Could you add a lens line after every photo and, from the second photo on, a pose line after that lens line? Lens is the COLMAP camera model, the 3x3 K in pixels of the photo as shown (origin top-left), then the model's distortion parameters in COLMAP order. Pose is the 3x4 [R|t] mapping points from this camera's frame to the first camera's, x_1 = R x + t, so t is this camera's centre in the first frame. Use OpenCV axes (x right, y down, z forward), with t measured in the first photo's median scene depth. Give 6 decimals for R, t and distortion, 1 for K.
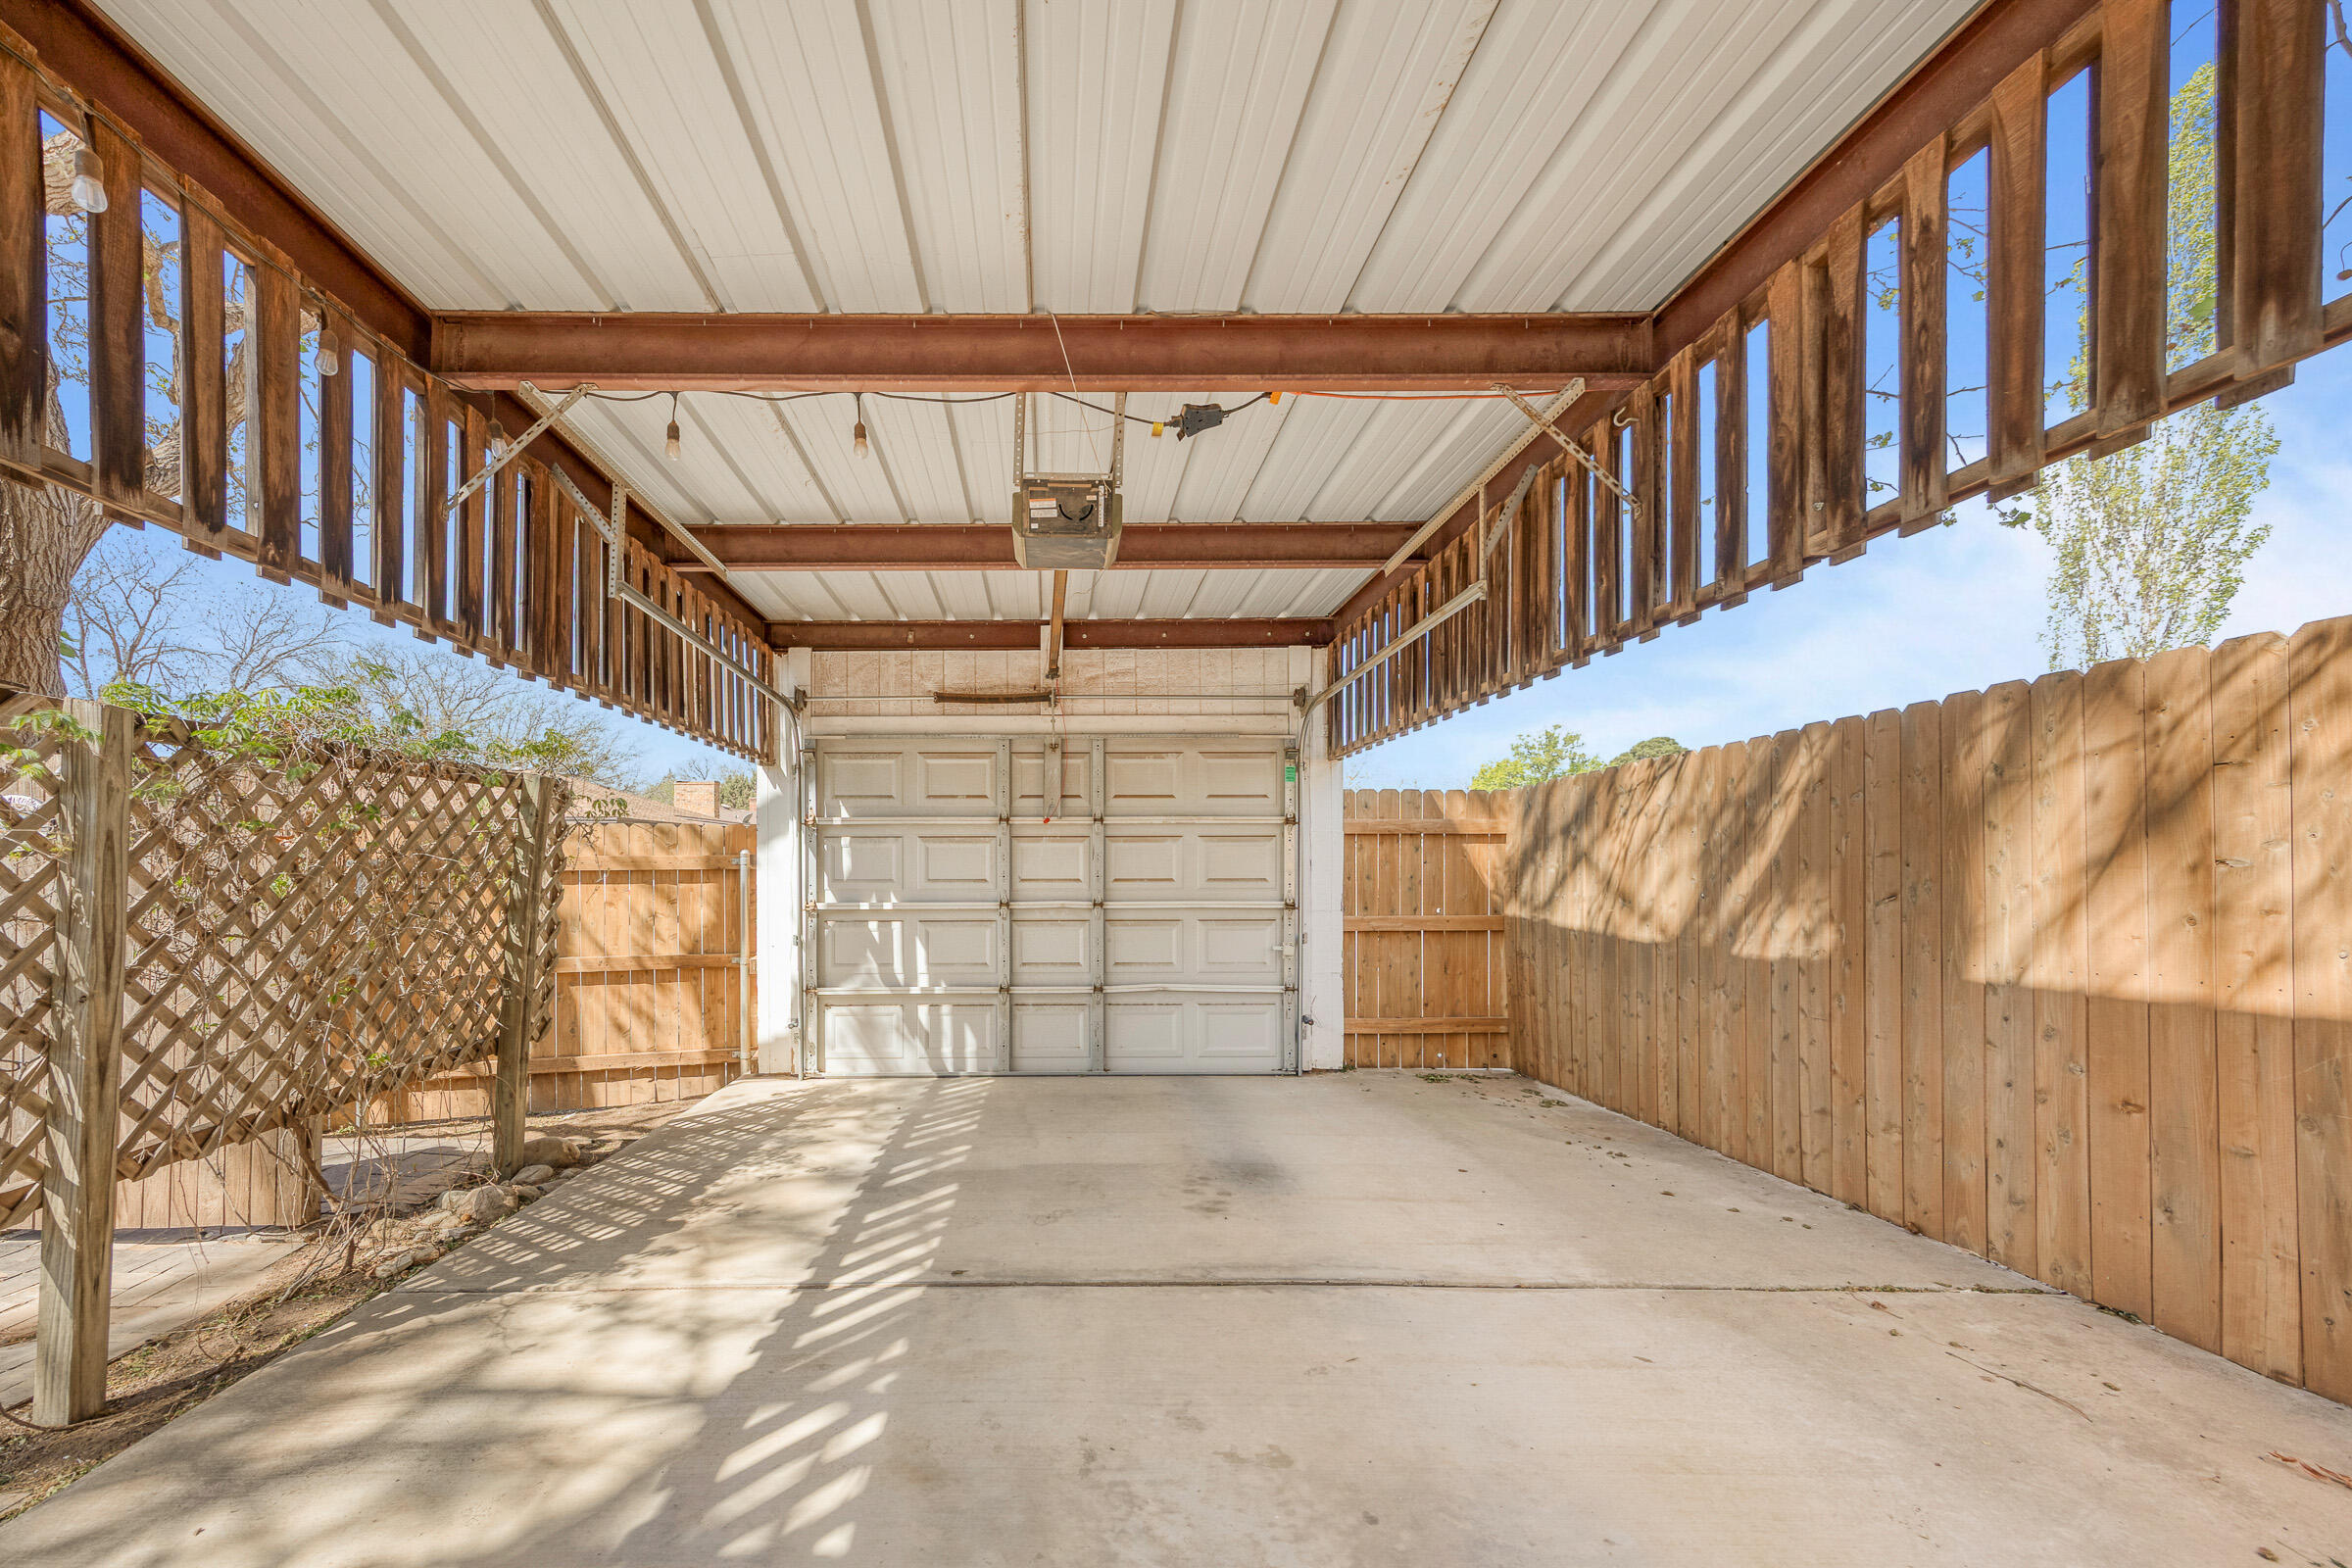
lens RADIAL K [[922.8, 0, 1084.3], [0, 922.8, 863.8], [0, 0, 1]] dist [-0.001399, -0.000552]
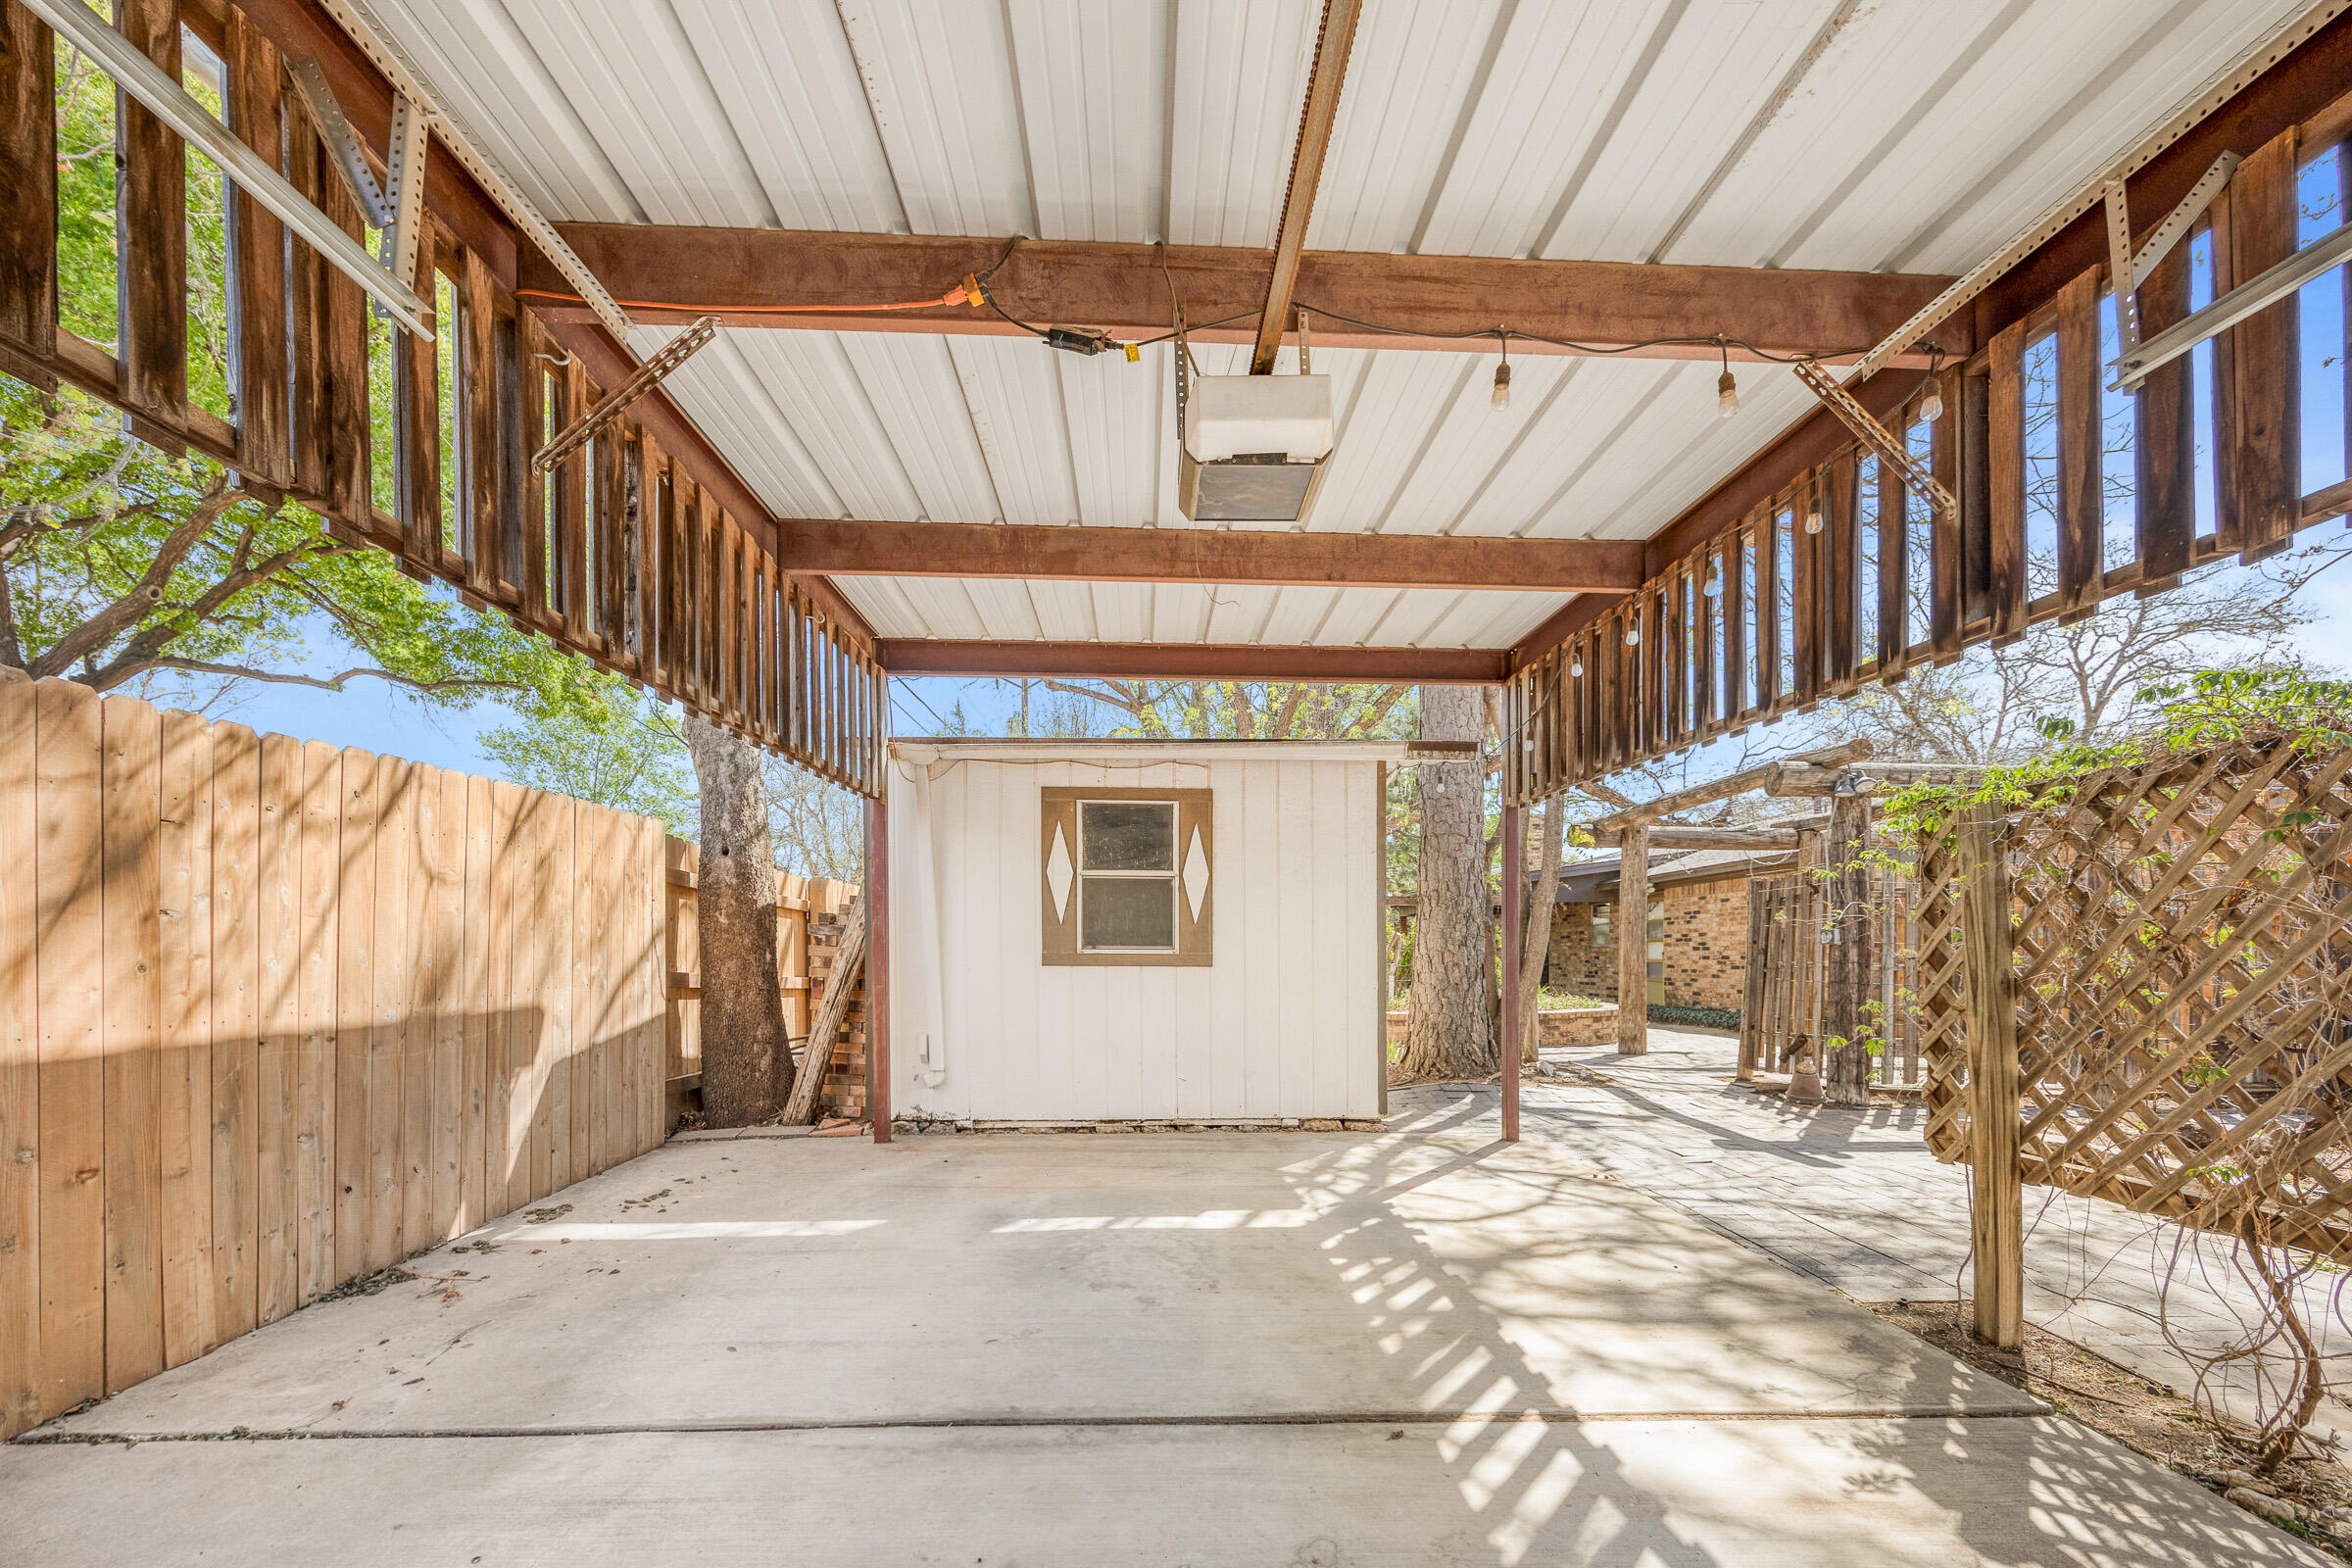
lens RADIAL K [[922.8, 0, 1150.9], [0, 922.8, 953.9], [0, 0, 1]] dist [-0.001399, -0.000552]
pose [[-0.999893, 0.002098, 0.014508, 0.055660], [0.002078, 0.999997, -0.001406, 0.042988], [-0.014510, -0.001376, -0.999894, 1.768962]]
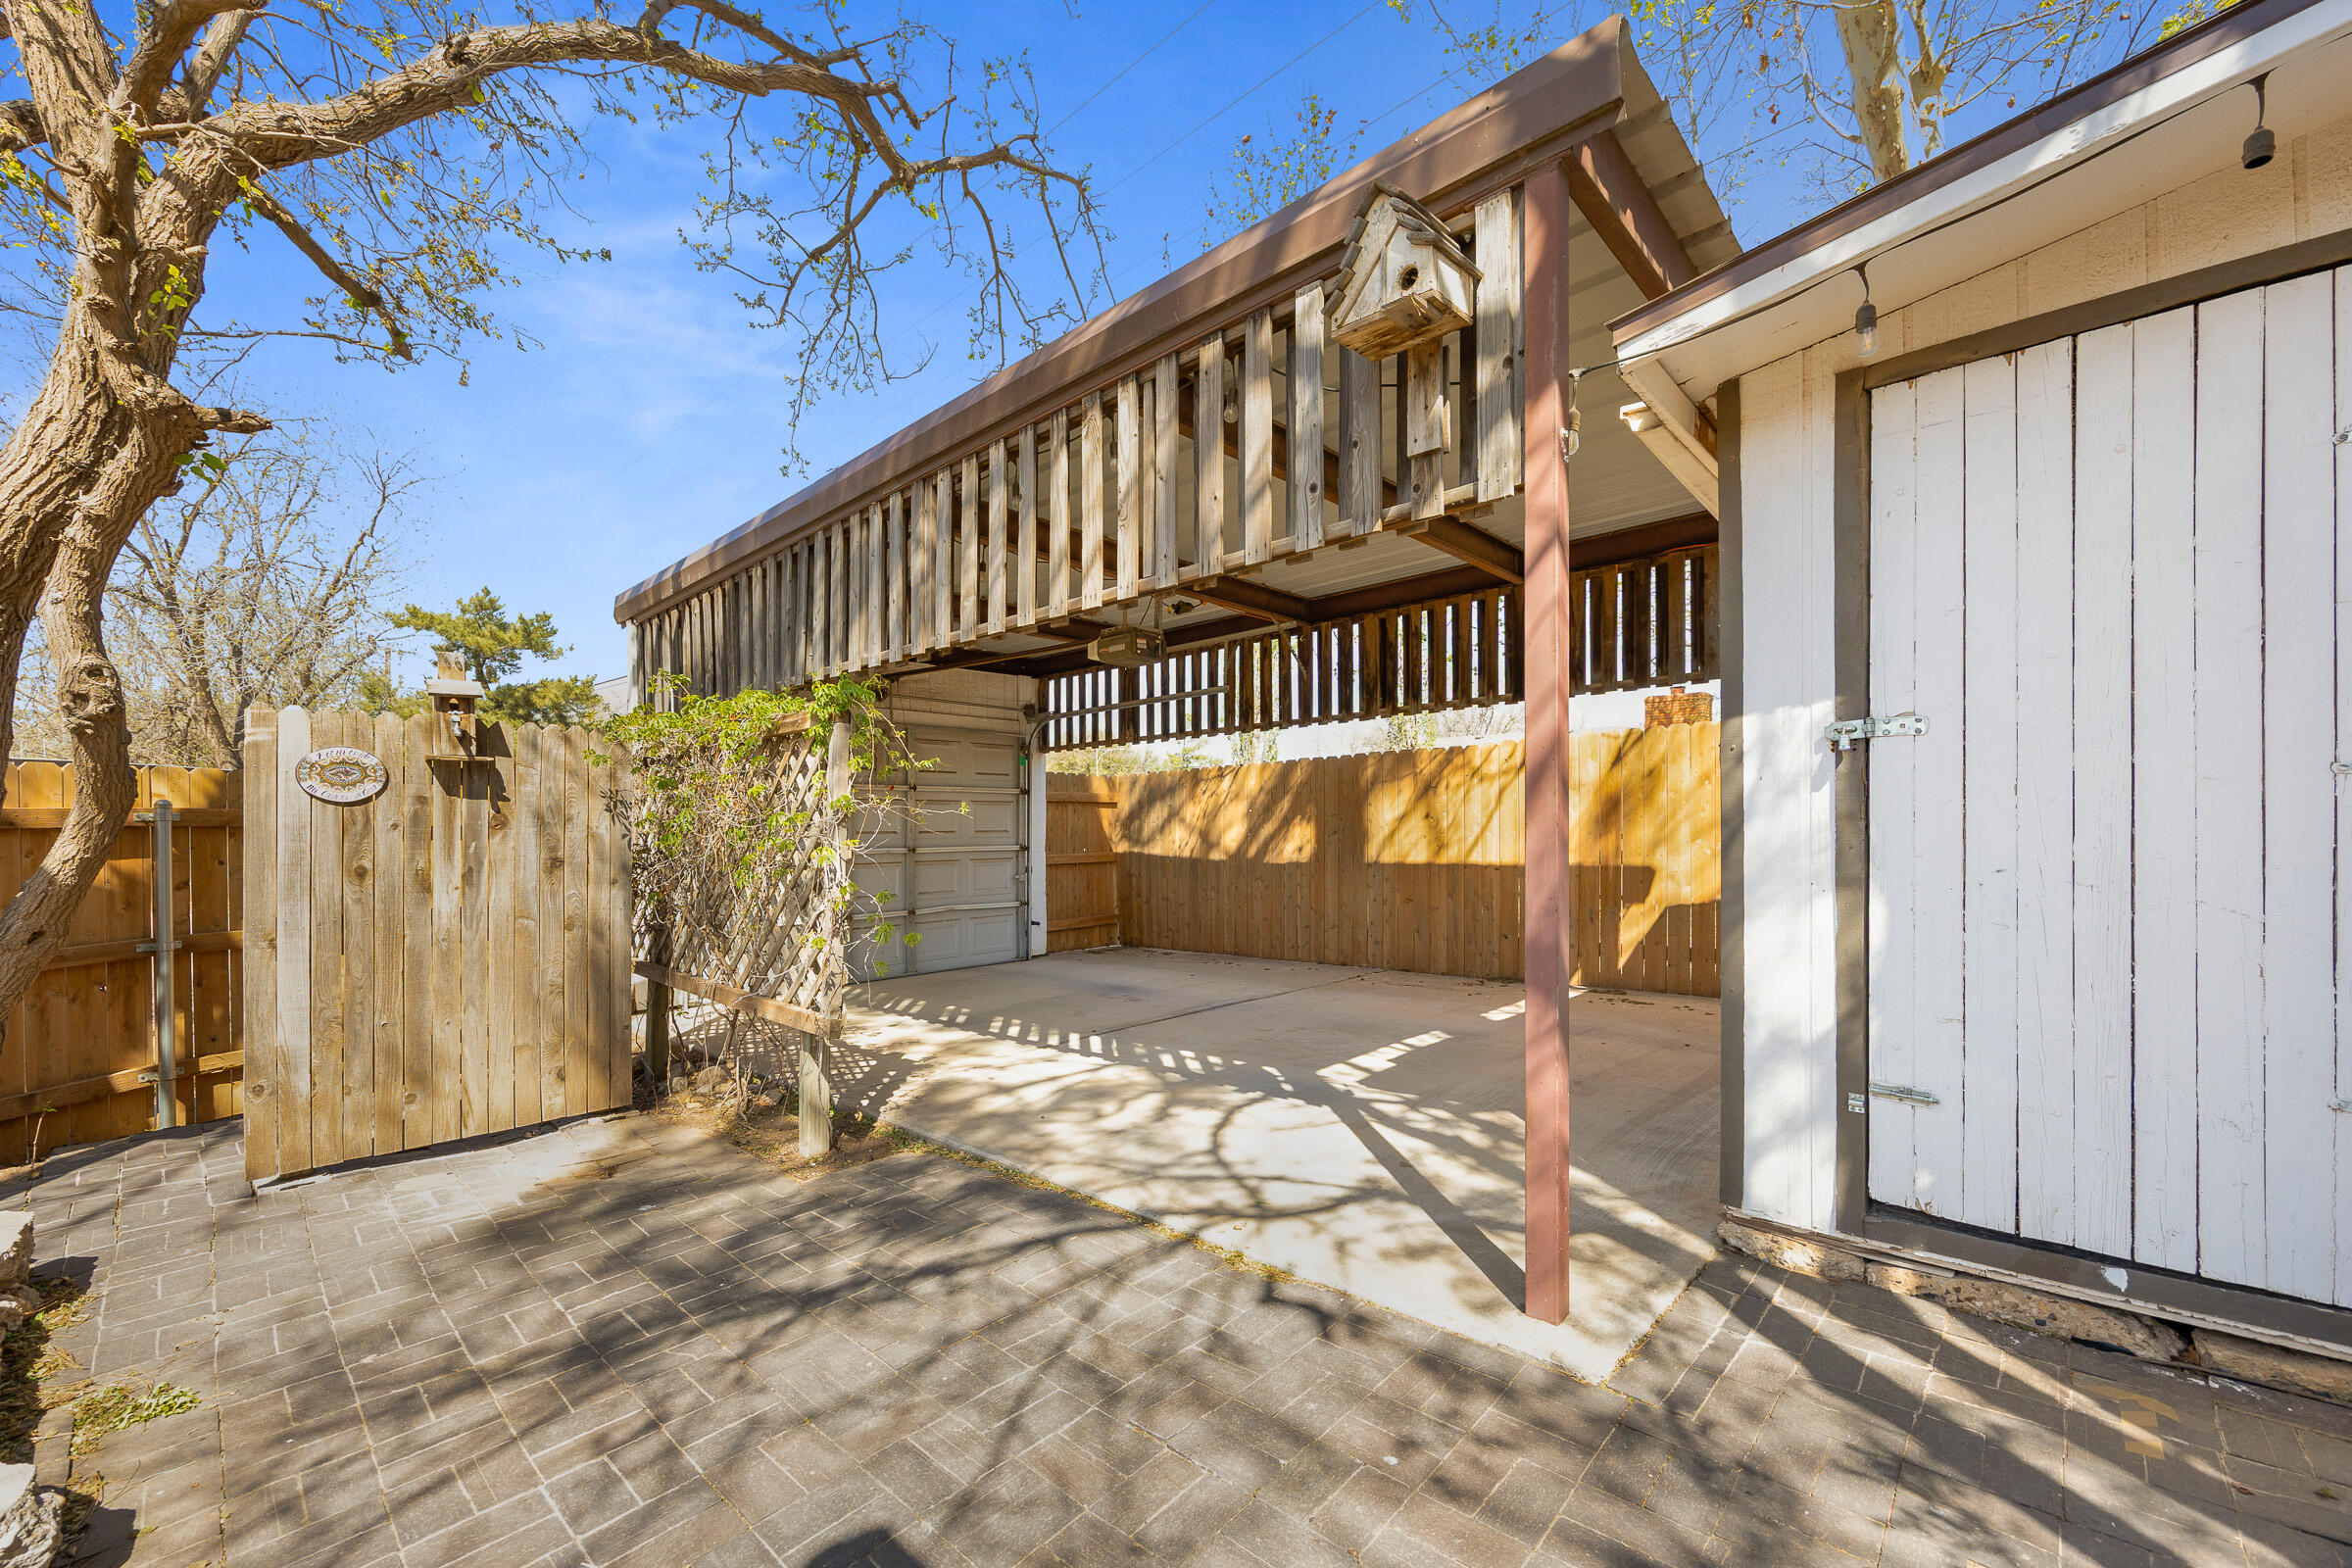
lens RADIAL K [[922.8, 0, 1186.6], [0, 922.8, 823.6], [0, 0, 1]] dist [-0.001399, -0.000552]
pose [[0.674357, 0.000439, 0.738405, -1.409752], [0.003900, 0.999984, -0.004156, 0.025374], [-0.738395, 0.005683, 0.674345, -0.427884]]
